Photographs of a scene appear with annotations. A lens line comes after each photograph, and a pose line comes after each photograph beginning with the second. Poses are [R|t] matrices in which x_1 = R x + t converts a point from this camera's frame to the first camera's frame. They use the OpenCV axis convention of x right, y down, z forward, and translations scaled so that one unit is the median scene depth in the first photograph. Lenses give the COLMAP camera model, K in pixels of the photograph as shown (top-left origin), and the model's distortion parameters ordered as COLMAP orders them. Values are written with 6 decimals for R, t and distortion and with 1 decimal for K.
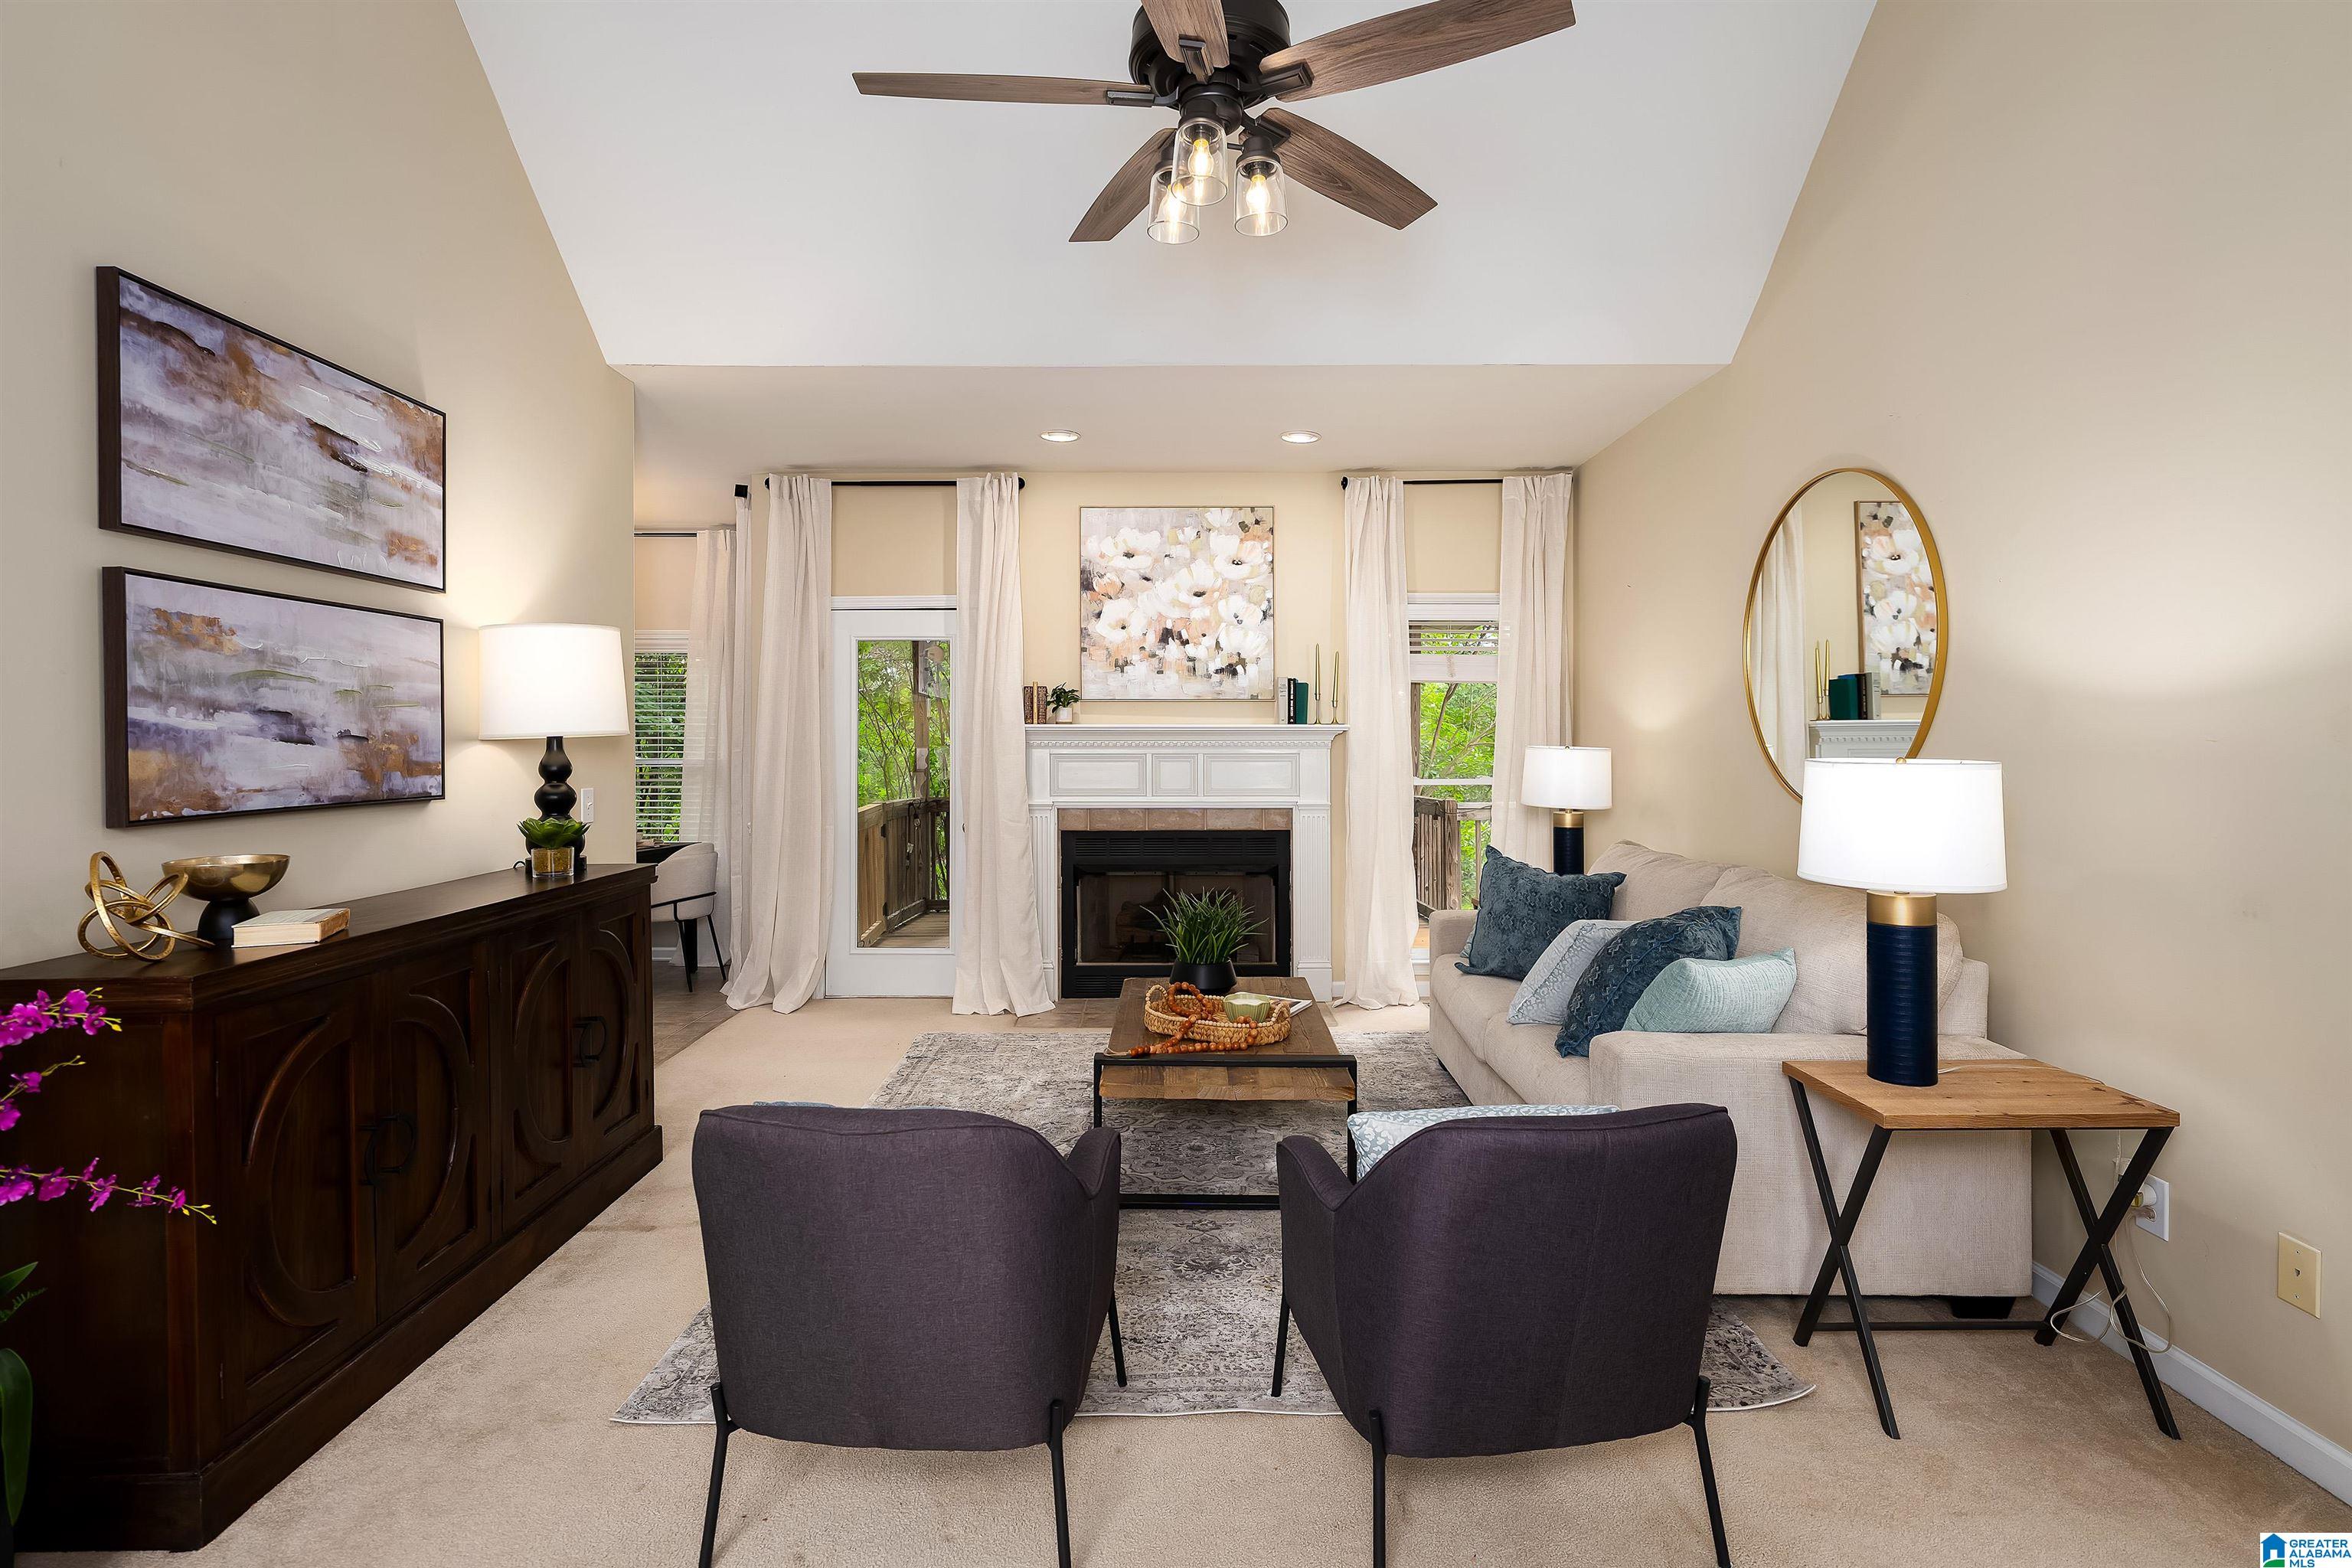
lens RADIAL K [[1175.8, 0, 1167.1], [0, 1175.8, 763.7], [0, 0, 1]] dist [-0.001369, -0.000078]
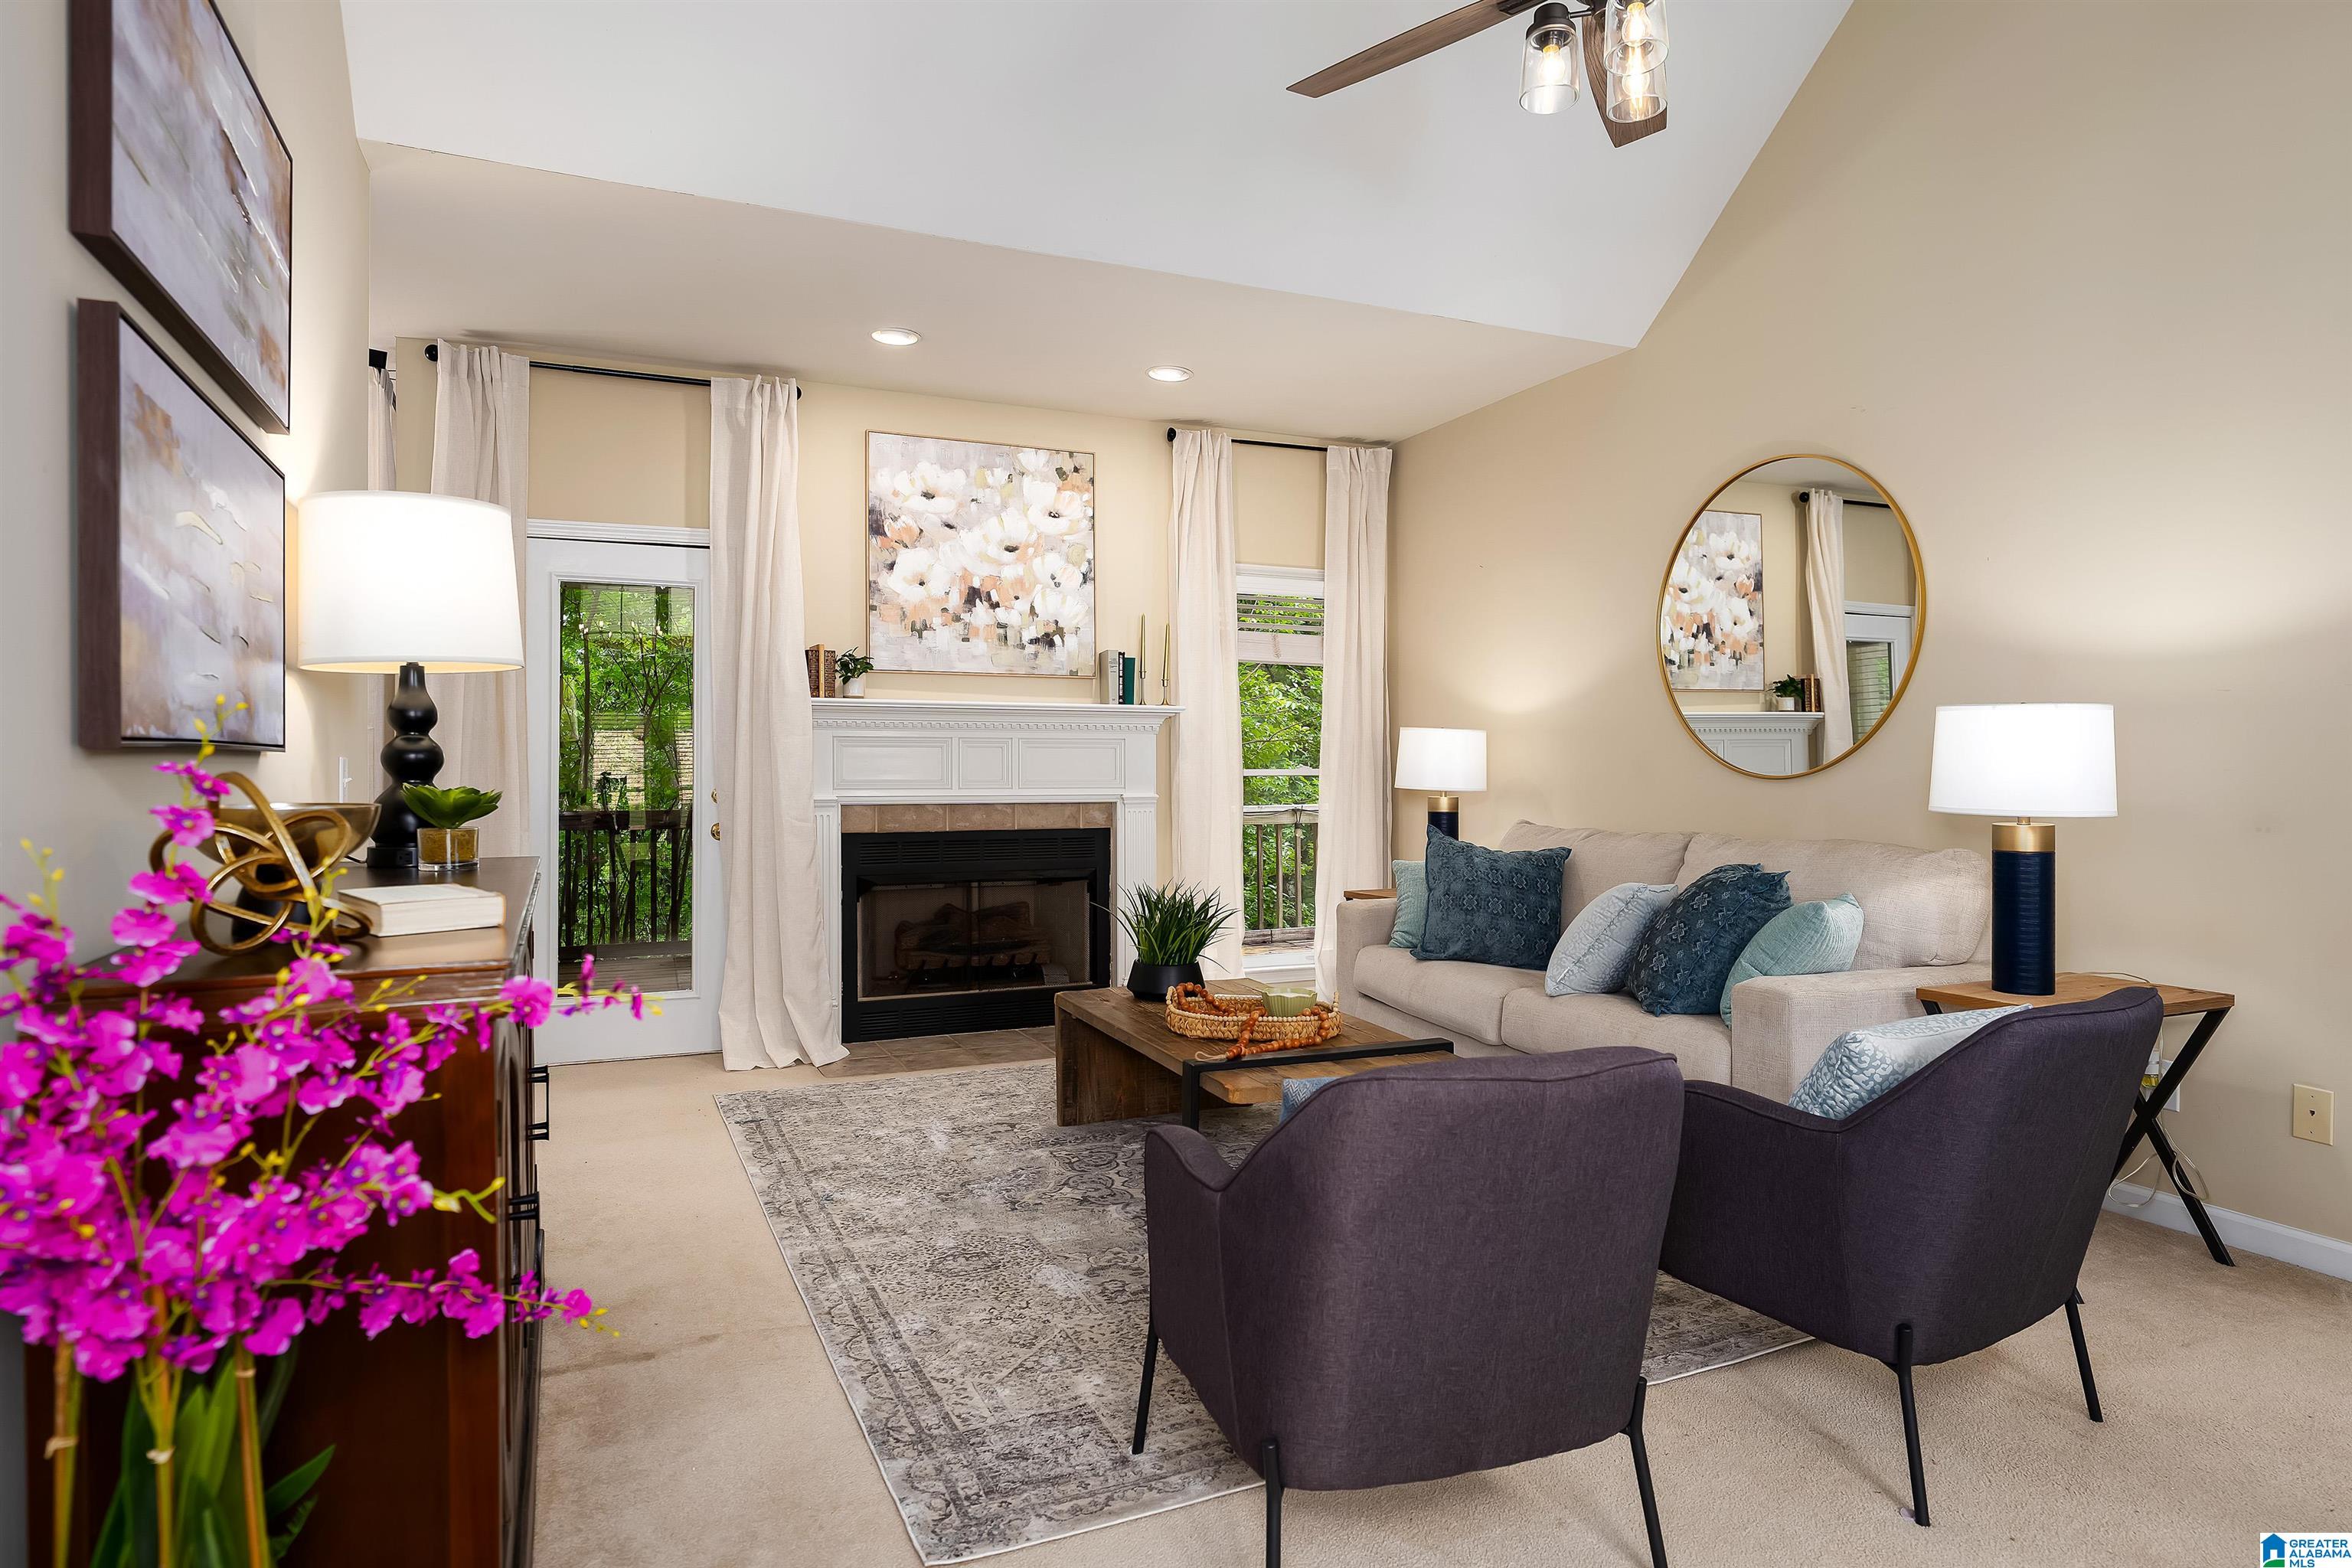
lens RADIAL K [[1361.7, 0, 1176.0], [0, 1361.7, 784.0], [0, 0, 1]] dist [-0.002163, -0.000802]
pose [[0.912321, -0.002901, 0.409466, -0.376734], [0.006093, 0.999960, -0.006489, 0.044441], [-0.409431, 0.008415, 0.912302, 0.090152]]
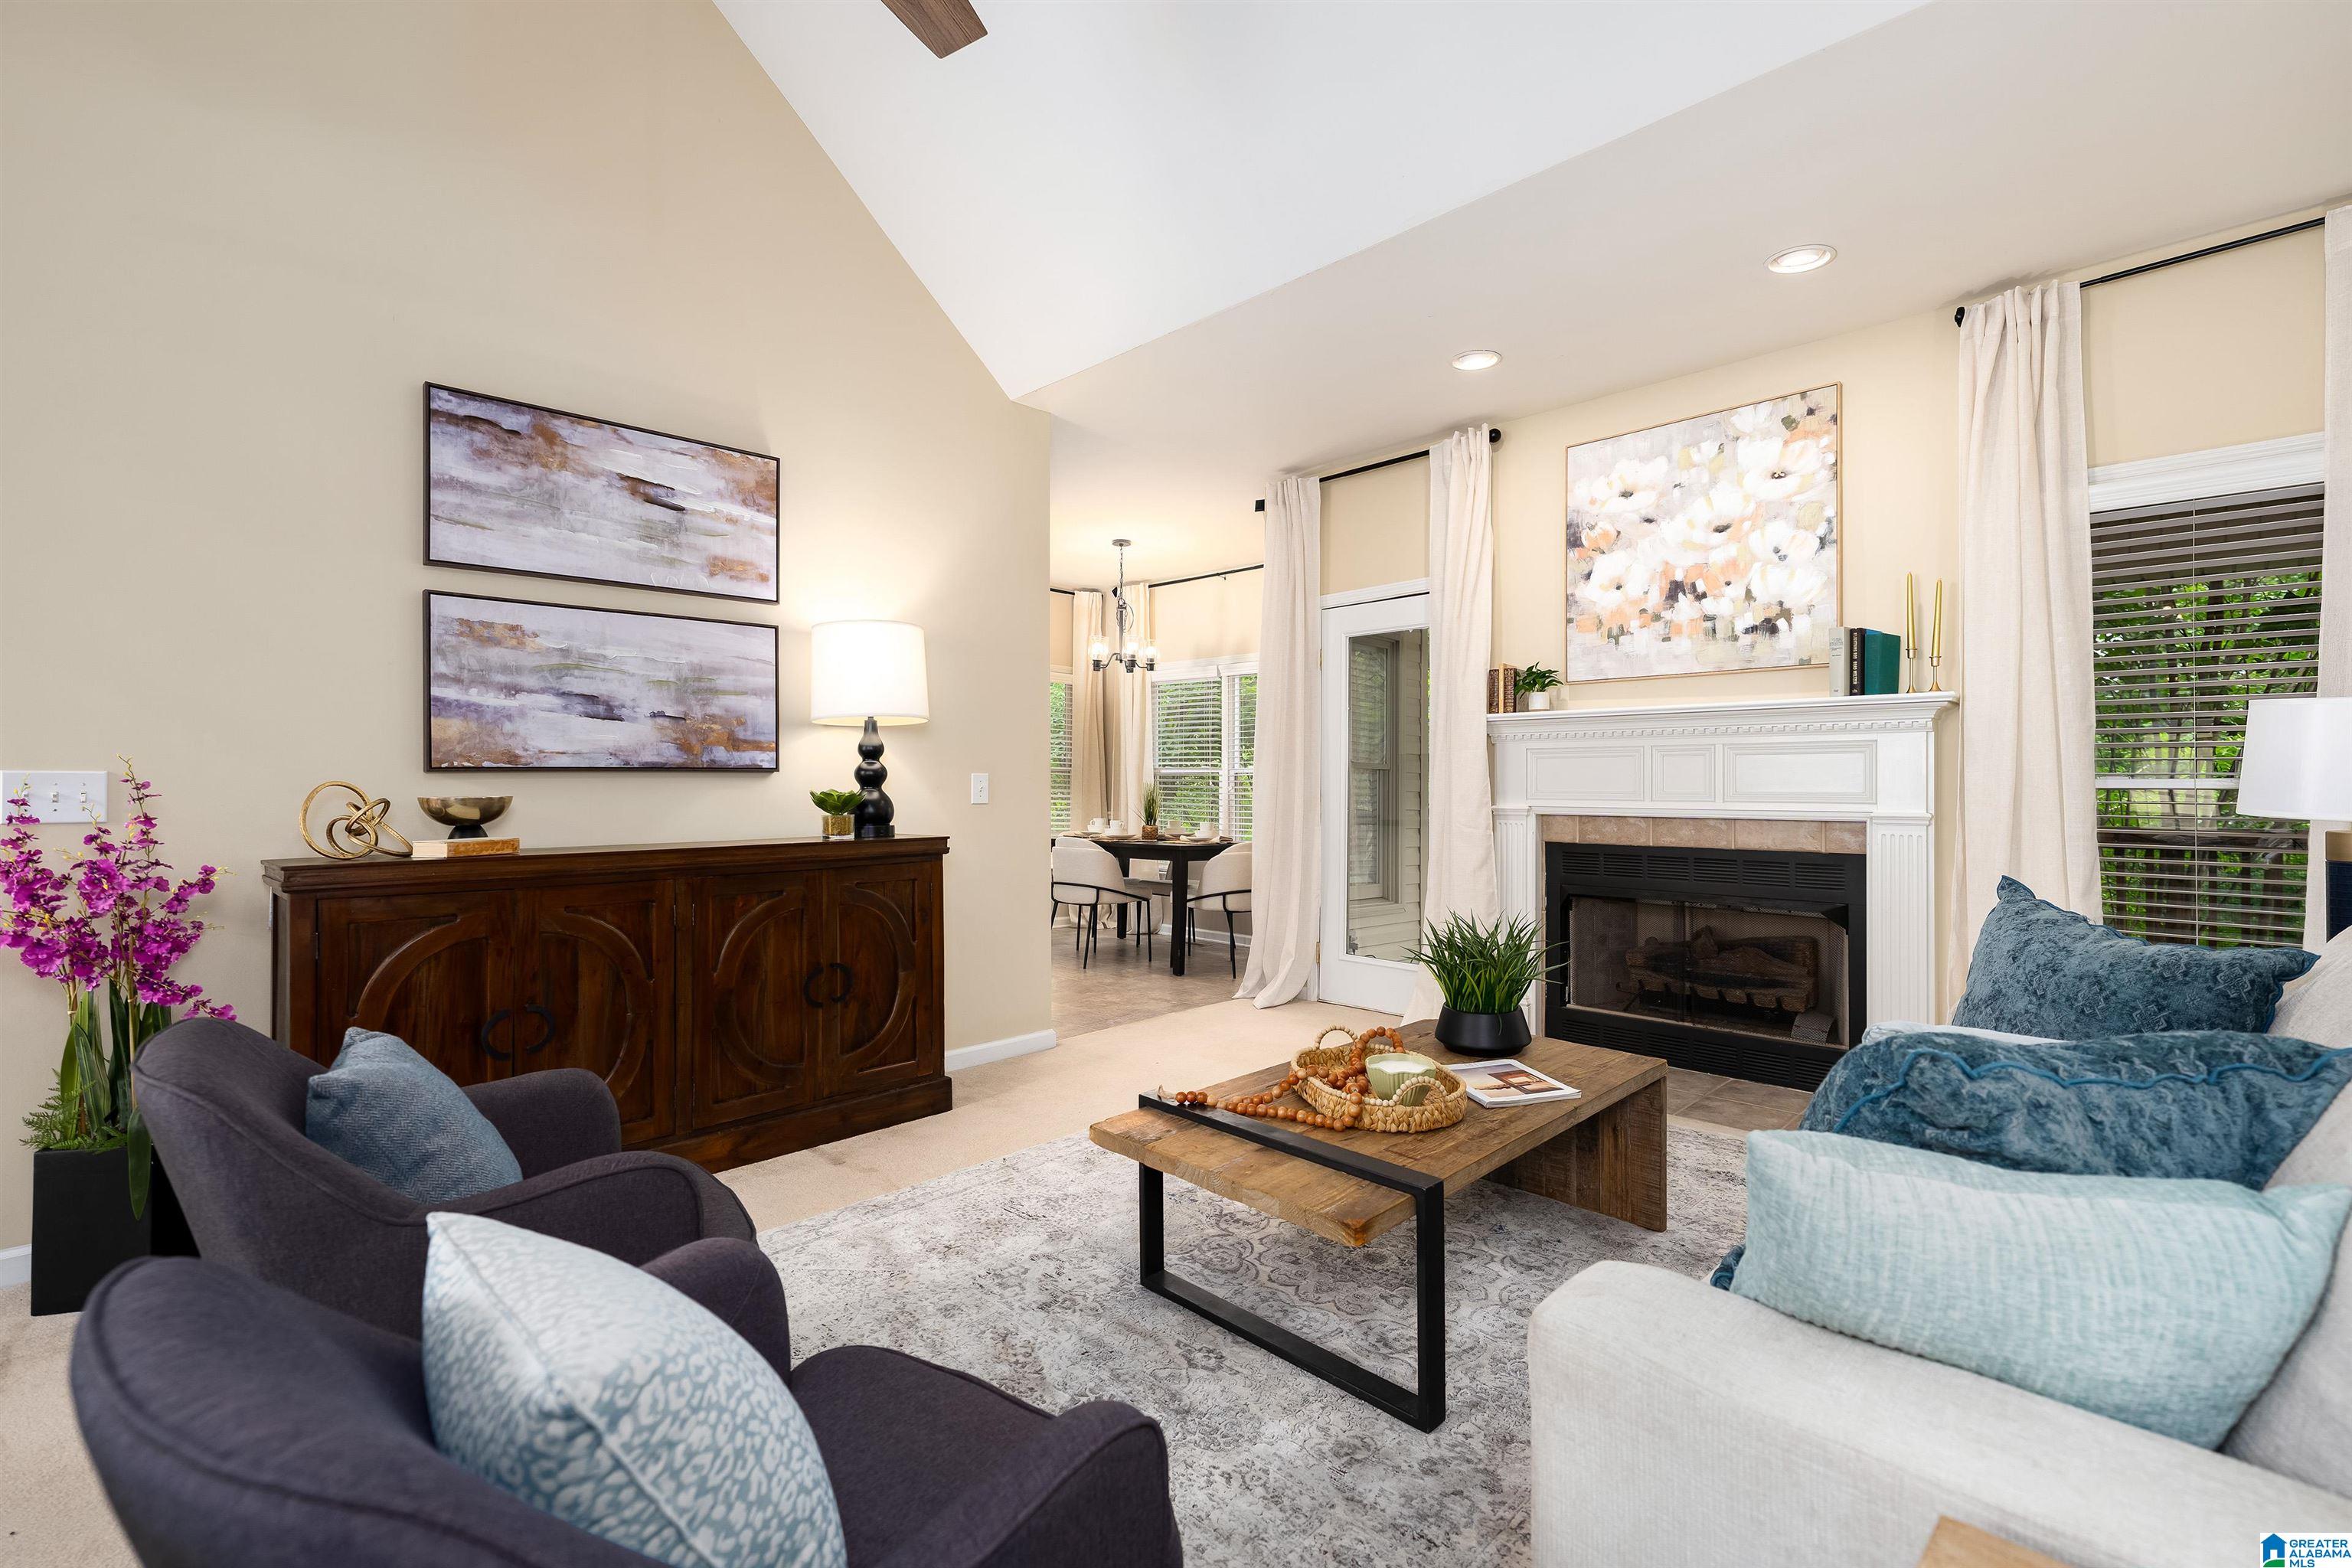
lens RADIAL K [[1054.7, 0, 1160.2], [0, 1054.7, 786.7], [0, 0, 1]] dist [0.000473, -0.000161]
pose [[0.701023, 0.003542, -0.713130, 0.360551], [-0.012776, 0.999890, -0.007593, 0.039206], [0.713024, 0.014434, 0.700991, 0.406498]]
